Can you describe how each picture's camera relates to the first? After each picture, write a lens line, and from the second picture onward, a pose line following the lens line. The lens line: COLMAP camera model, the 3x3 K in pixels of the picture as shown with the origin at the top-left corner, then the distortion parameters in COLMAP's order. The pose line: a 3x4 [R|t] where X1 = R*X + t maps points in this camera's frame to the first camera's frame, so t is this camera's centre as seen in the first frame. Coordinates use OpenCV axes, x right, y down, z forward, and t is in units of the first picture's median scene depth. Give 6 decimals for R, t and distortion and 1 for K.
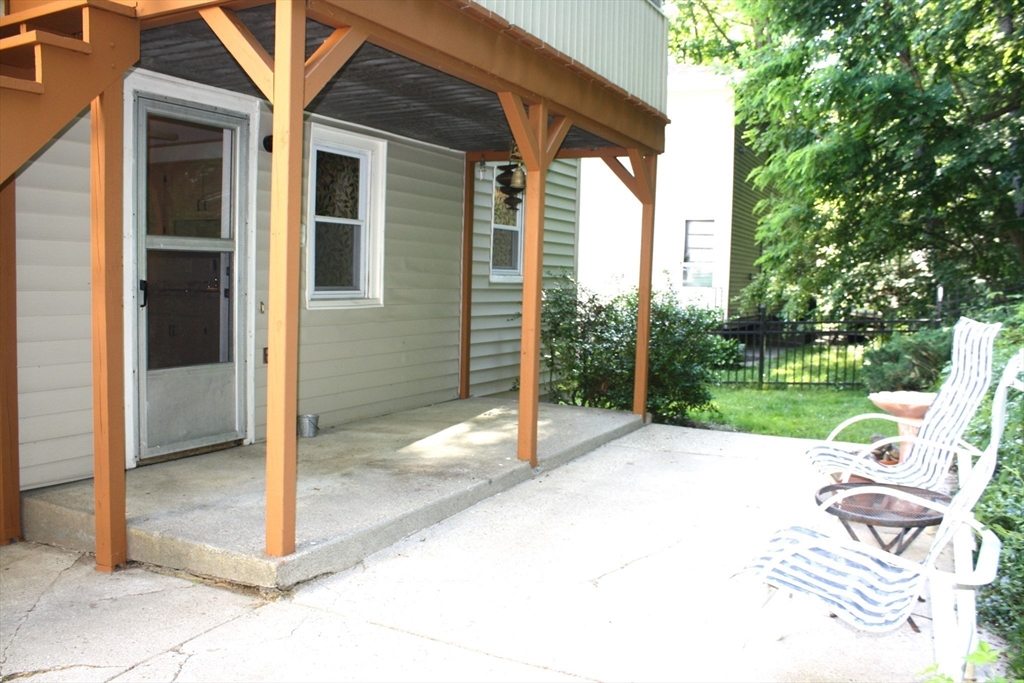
lens RADIAL K [[870.0, 0, 512.0], [0, 870.0, 341.5], [0, 0, 1]] dist [-0.144107, 0.112911]
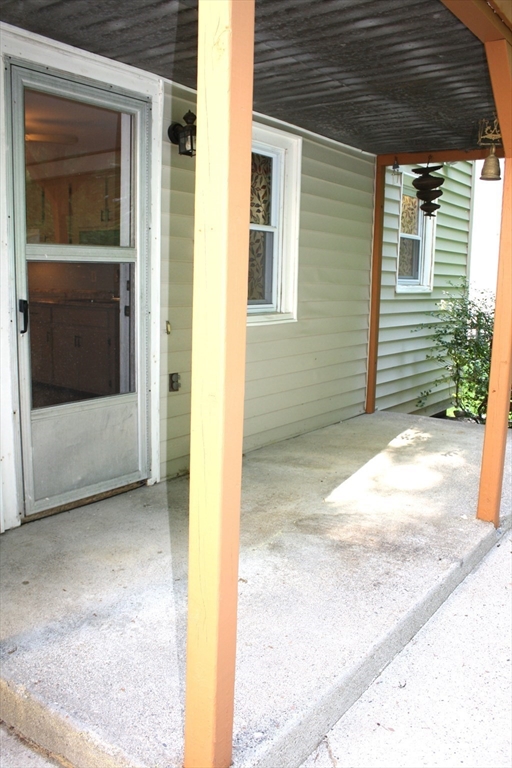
lens RADIAL K [[652.5, 0, 256.0], [0, 652.5, 384.0], [0, 0, 1]] dist [-0.144107, 0.112911]
pose [[0.990260, 0.017324, -0.138147, -0.113626], [-0.005578, 0.996368, 0.084968, -0.039207], [0.139117, -0.083370, 0.986760, 0.369680]]
